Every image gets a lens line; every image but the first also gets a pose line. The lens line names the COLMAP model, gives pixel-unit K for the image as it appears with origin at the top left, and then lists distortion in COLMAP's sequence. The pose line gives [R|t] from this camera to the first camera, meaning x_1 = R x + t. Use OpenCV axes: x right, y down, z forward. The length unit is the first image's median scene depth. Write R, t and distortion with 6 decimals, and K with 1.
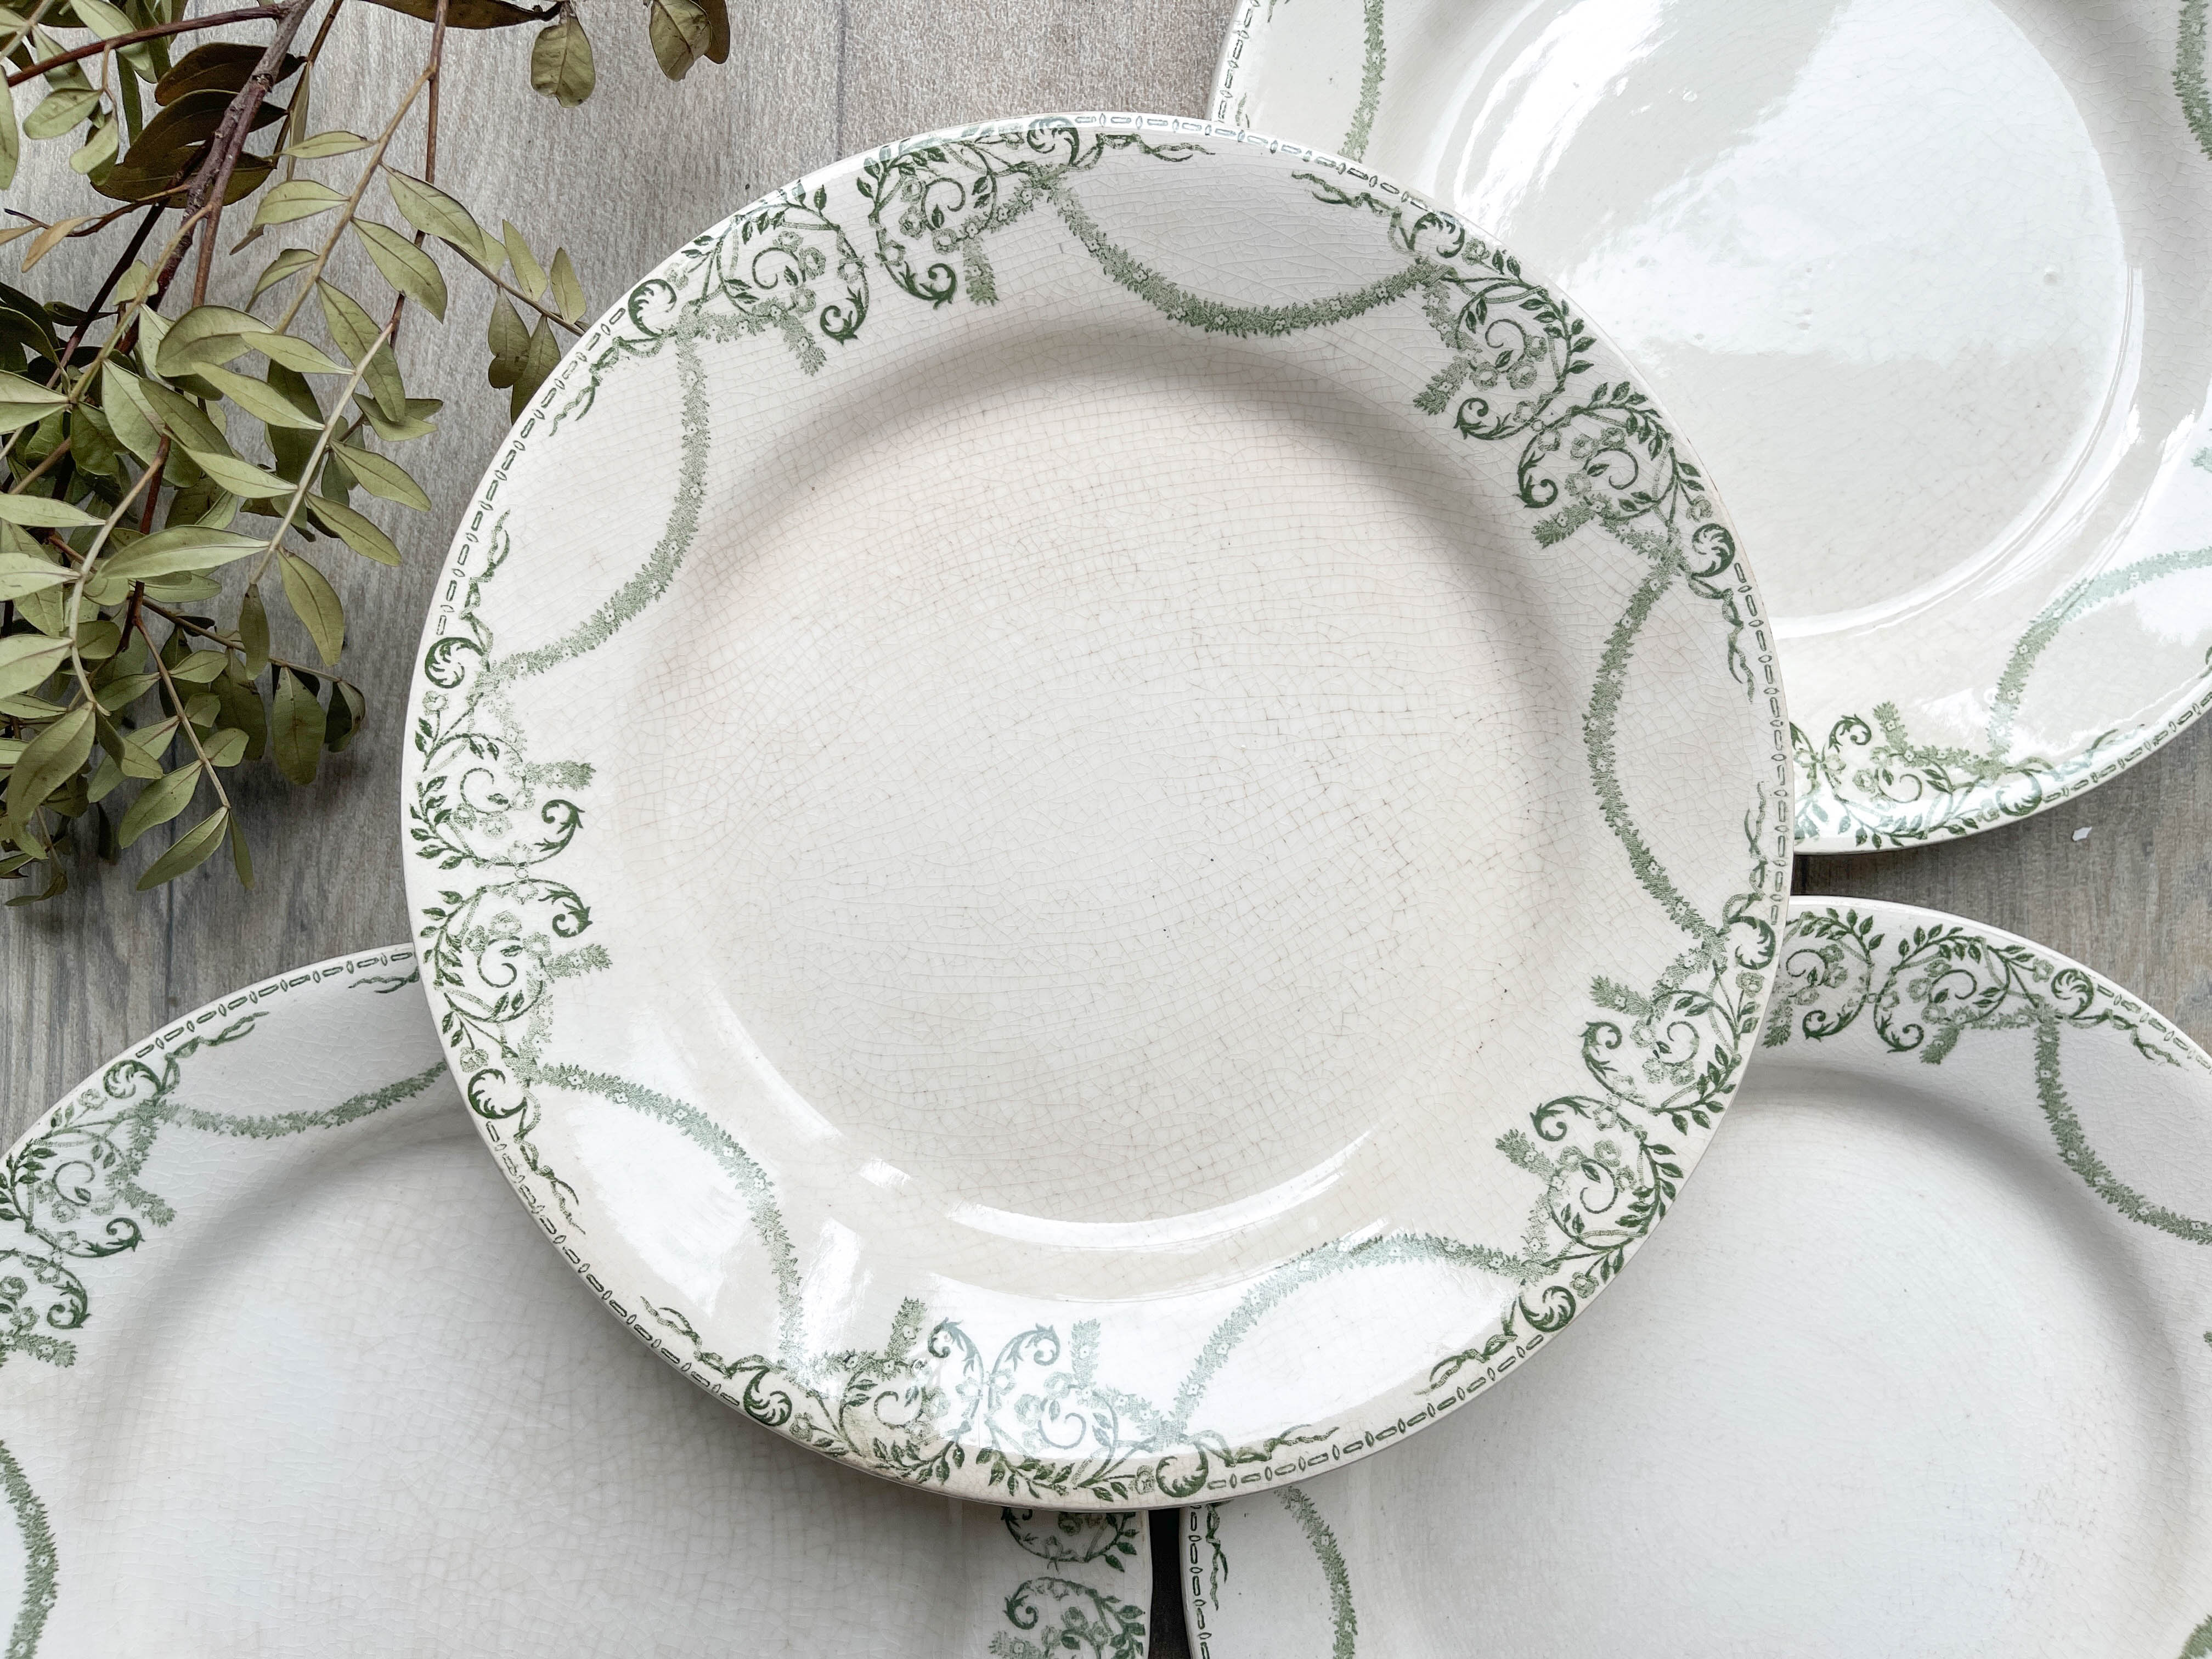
lens RADIAL K [[1746.2, 0, 1107.4], [0, 1746.2, 818.7], [0, 0, 1]] dist [0.032343, -0.077687]
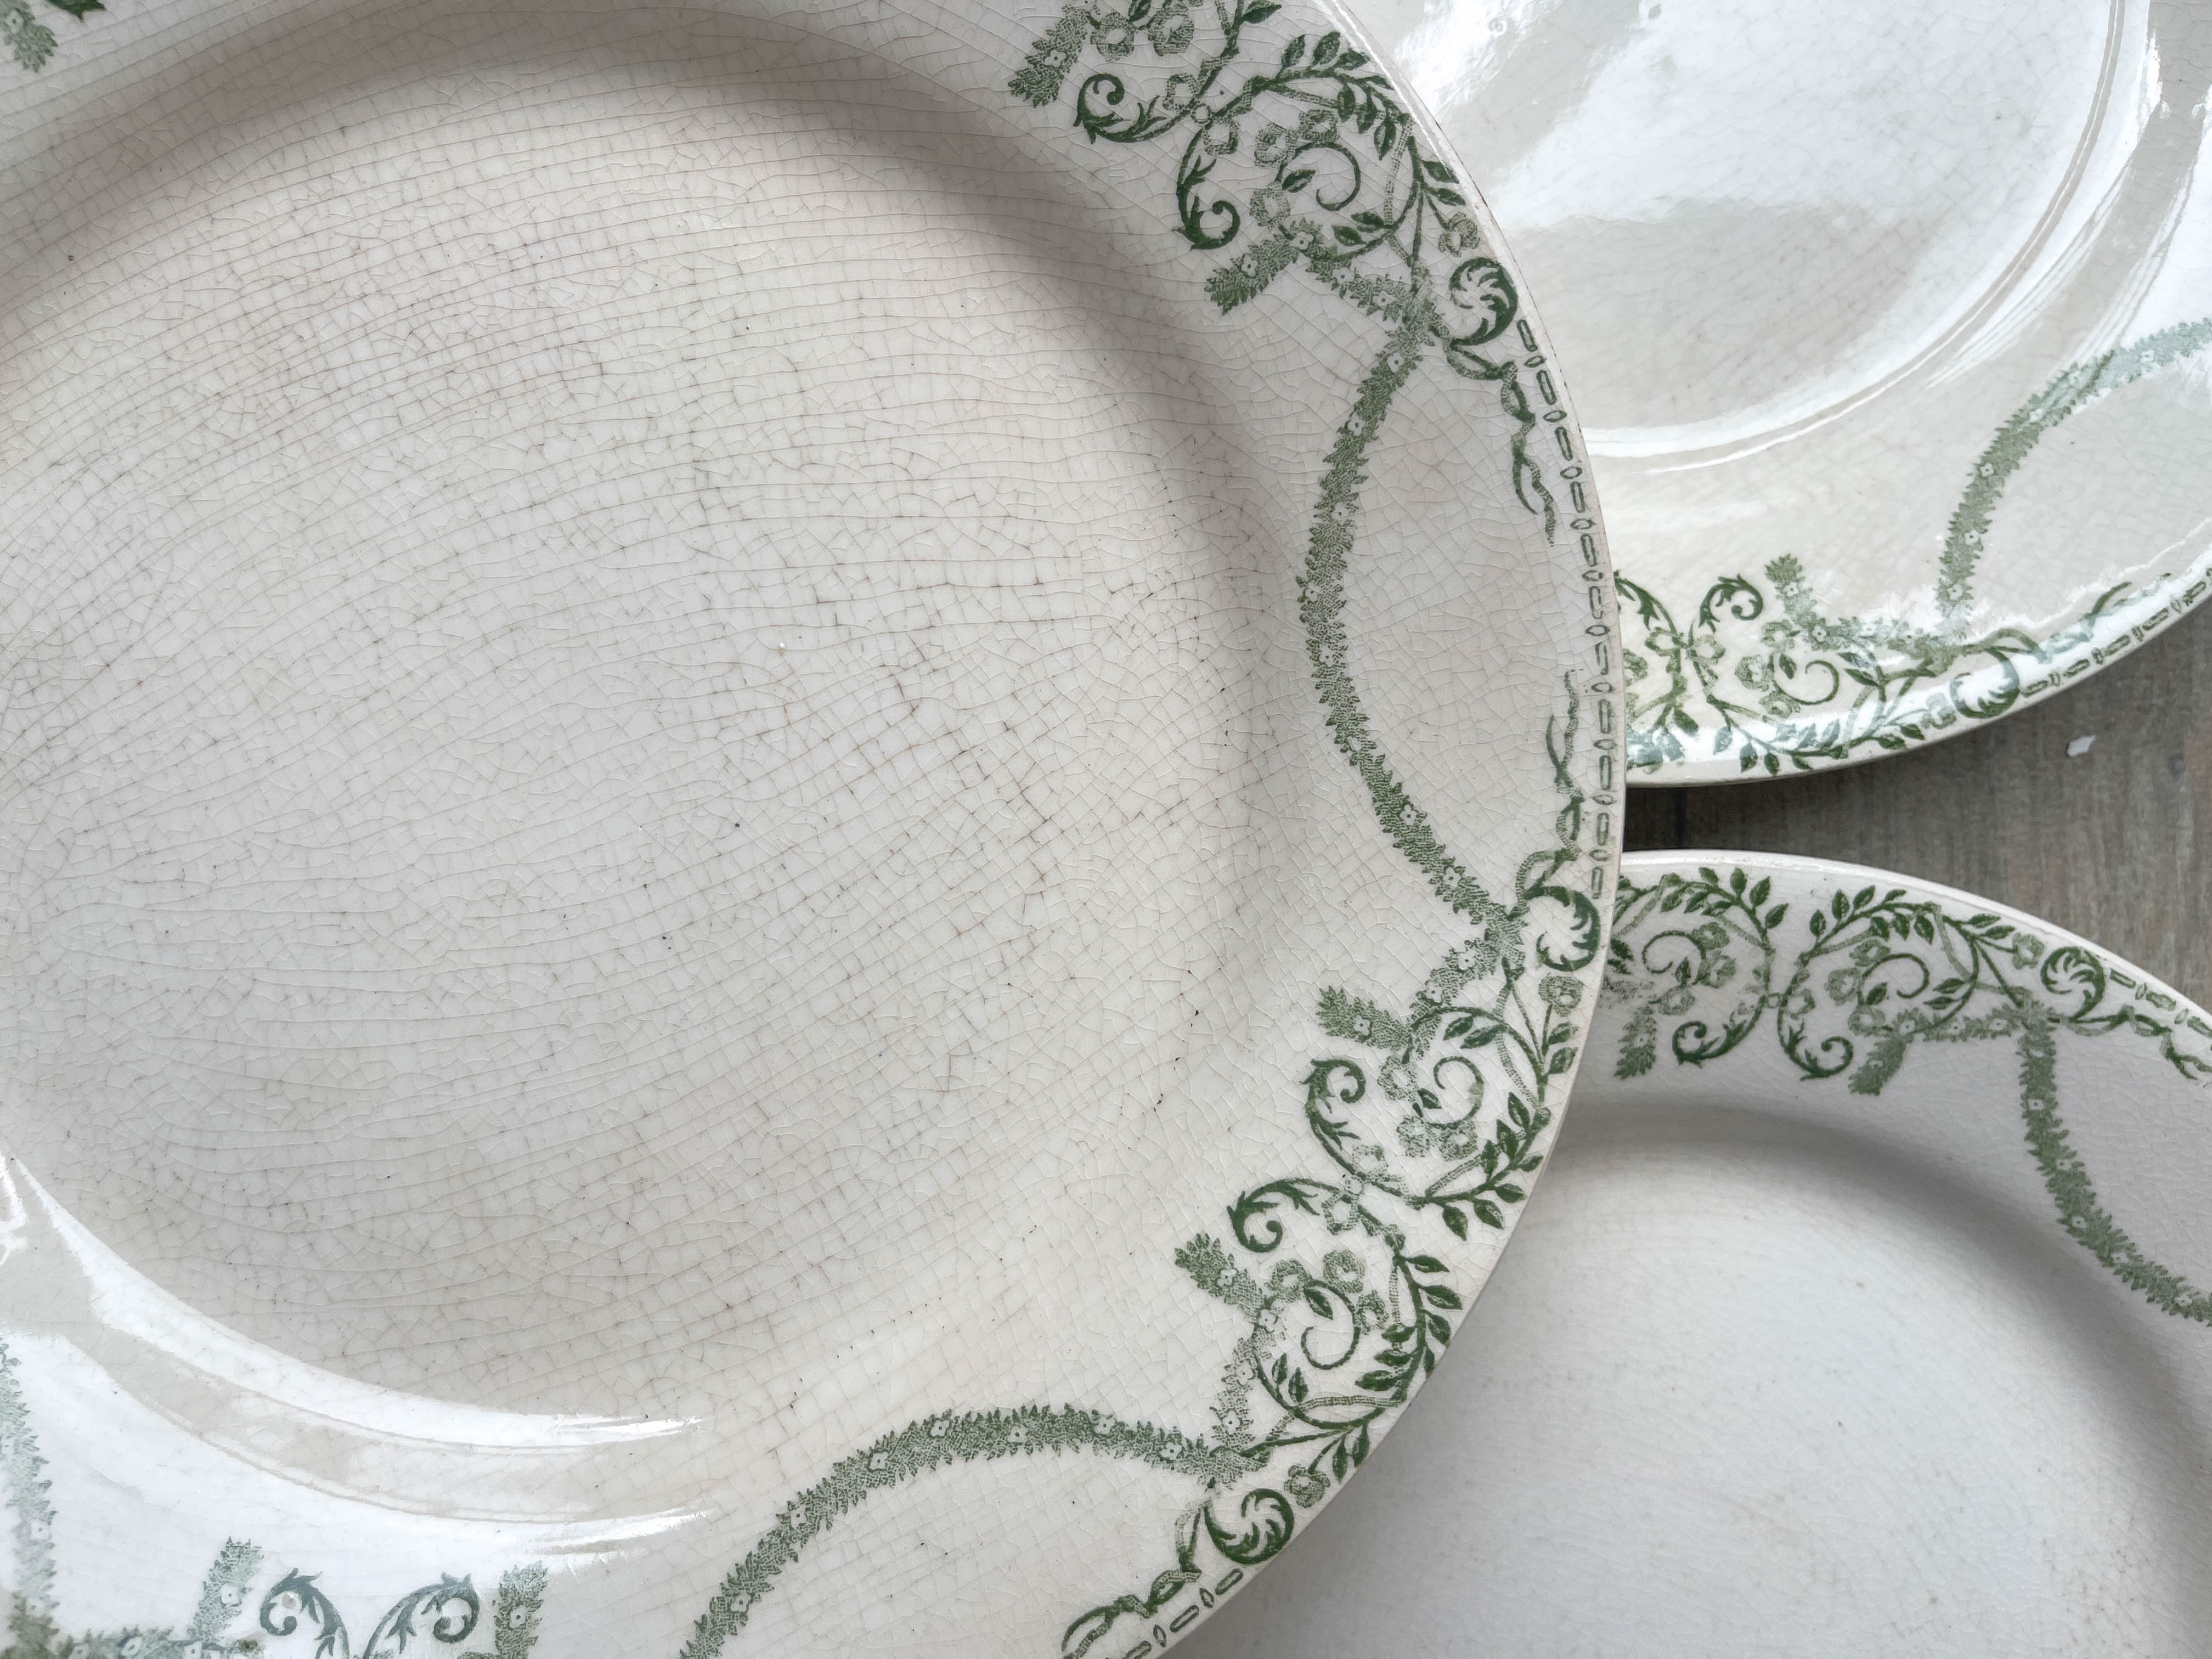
lens RADIAL K [[1749.0, 0, 1109.2], [0, 1749.0, 815.1], [0, 0, 1]] dist [0.026867, -0.100852]
pose [[0.999465, -0.032330, 0.004863, 0.203397], [0.032269, 0.999407, 0.011988, 0.017616], [-0.005248, -0.011825, 0.999916, 0.374367]]
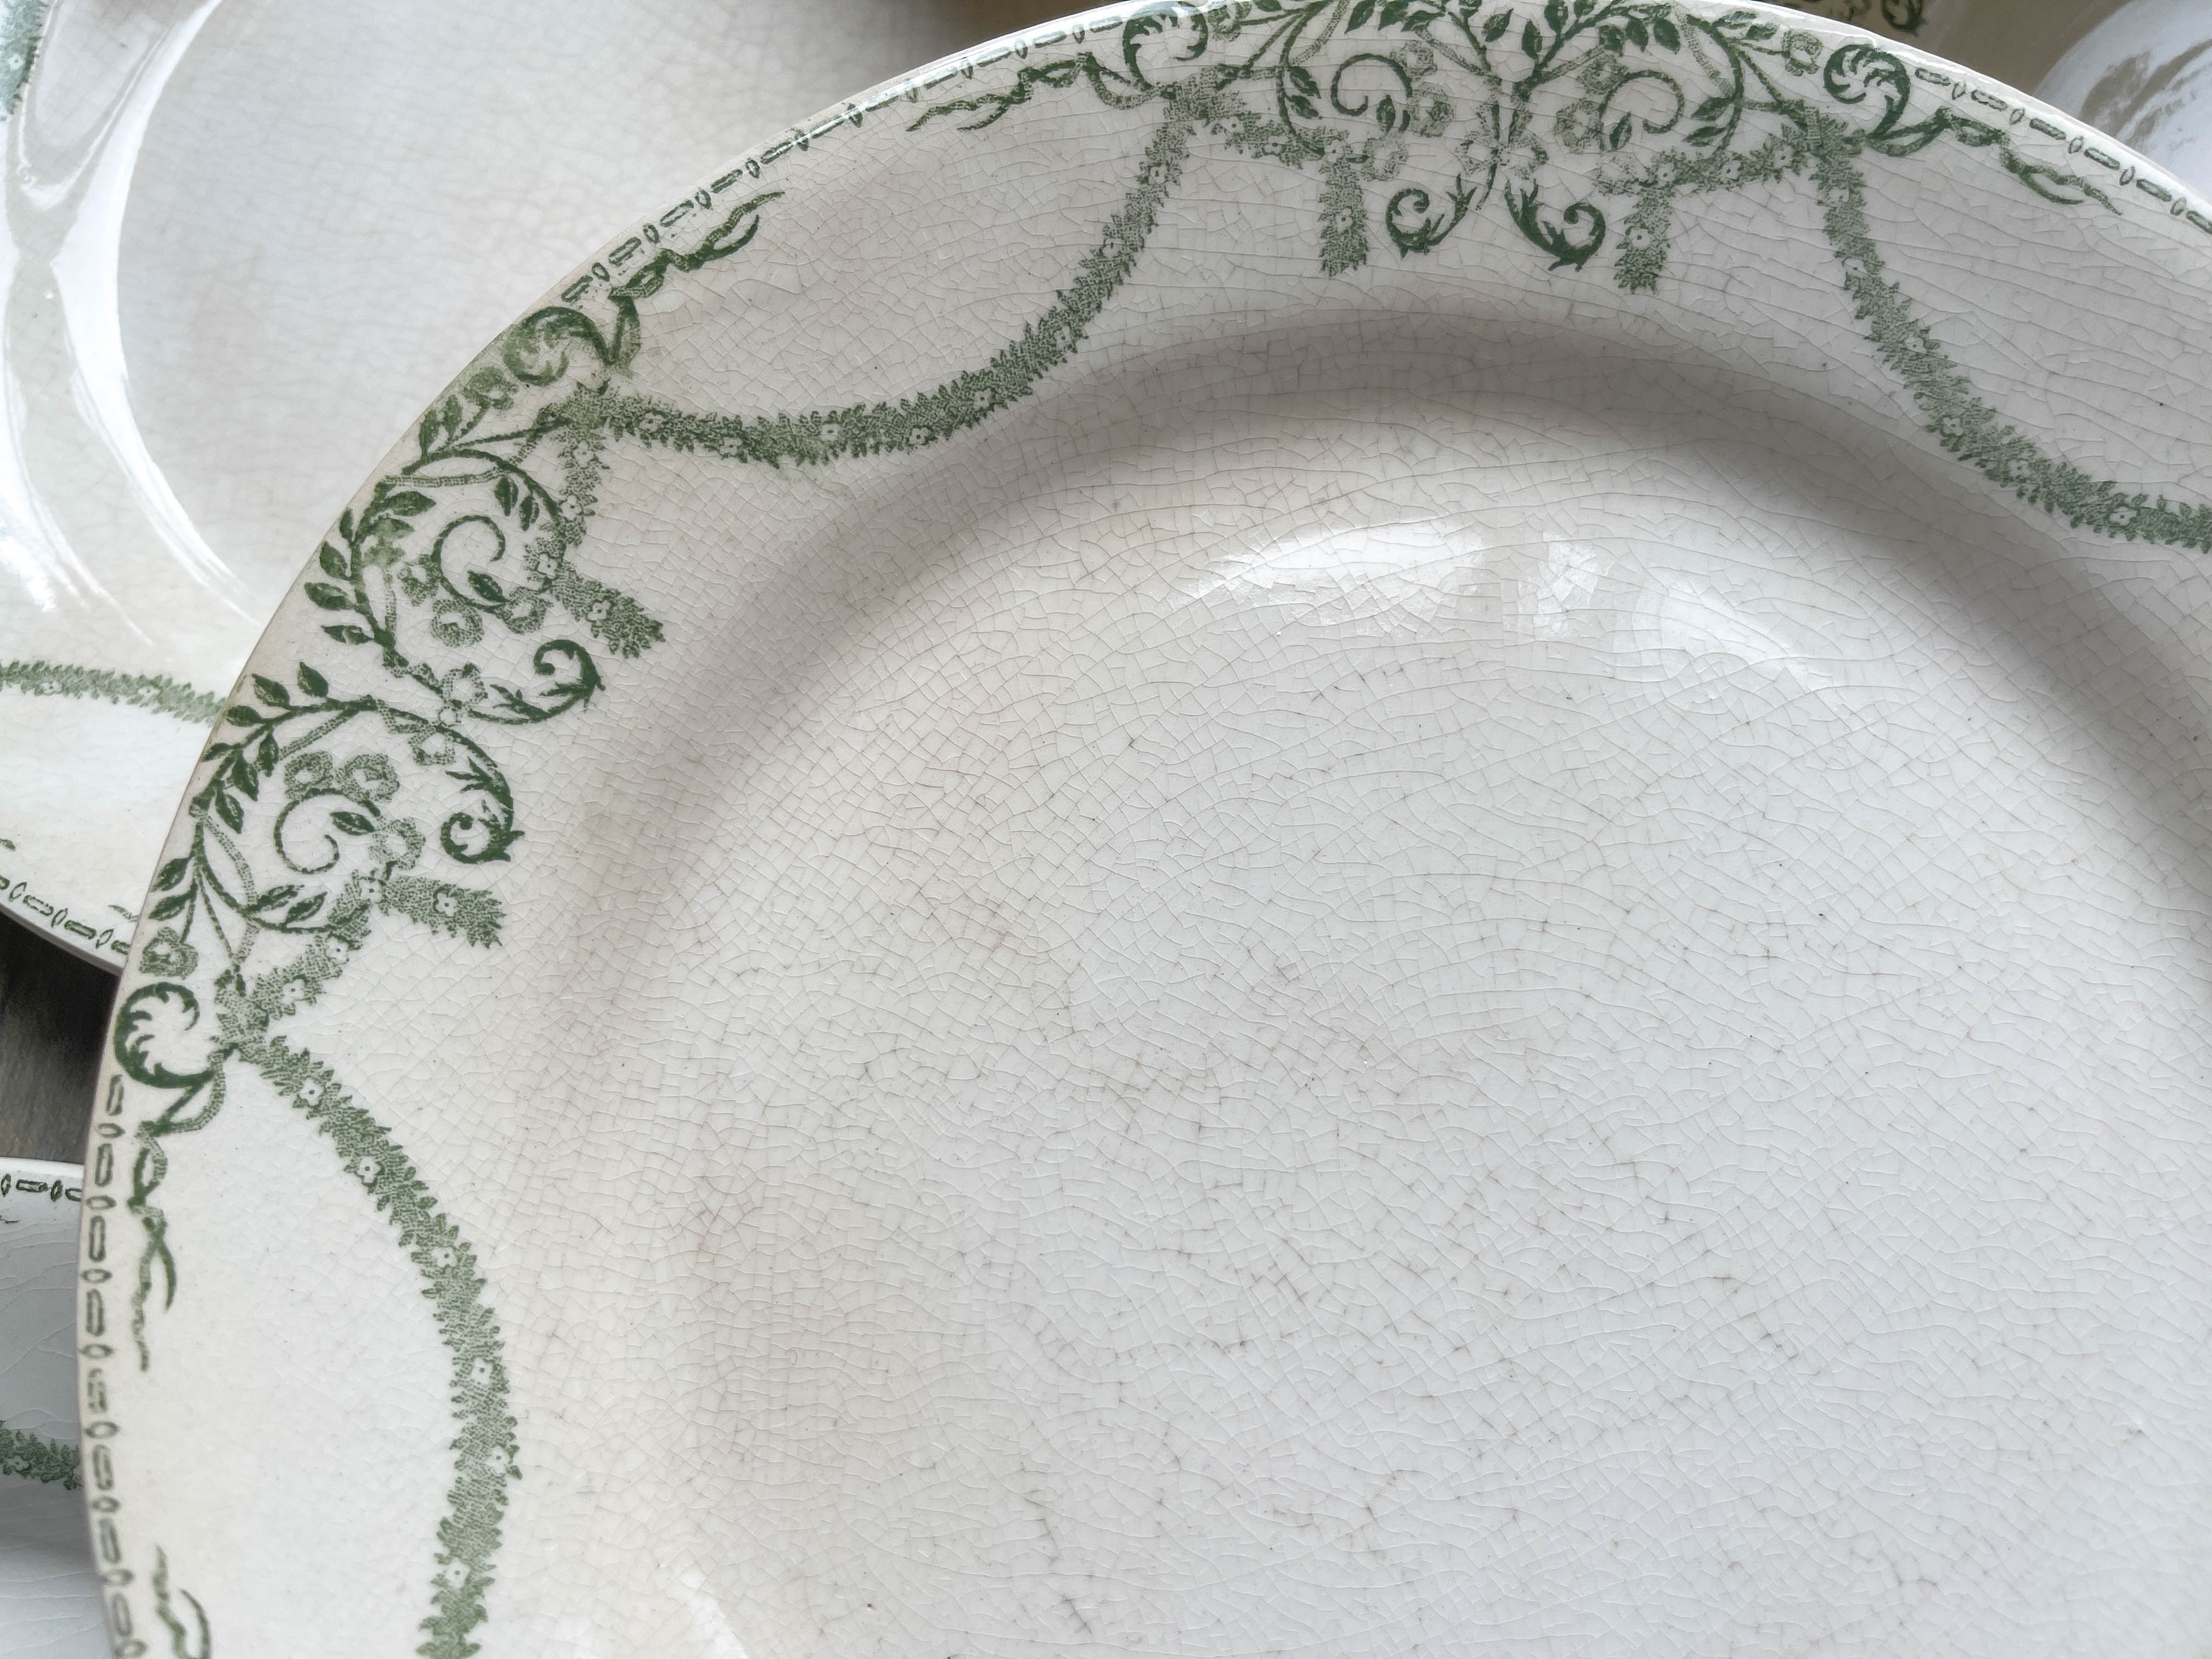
lens RADIAL K [[1756.3, 0, 1099.1], [0, 1756.3, 821.3], [0, 0, 1]] dist [0.003771, -0.005254]
pose [[0.982607, 0.138283, -0.123944, -0.049712], [-0.167903, 0.946703, -0.274885, 0.899780], [0.079326, 0.290914, 0.953455, 0.478251]]
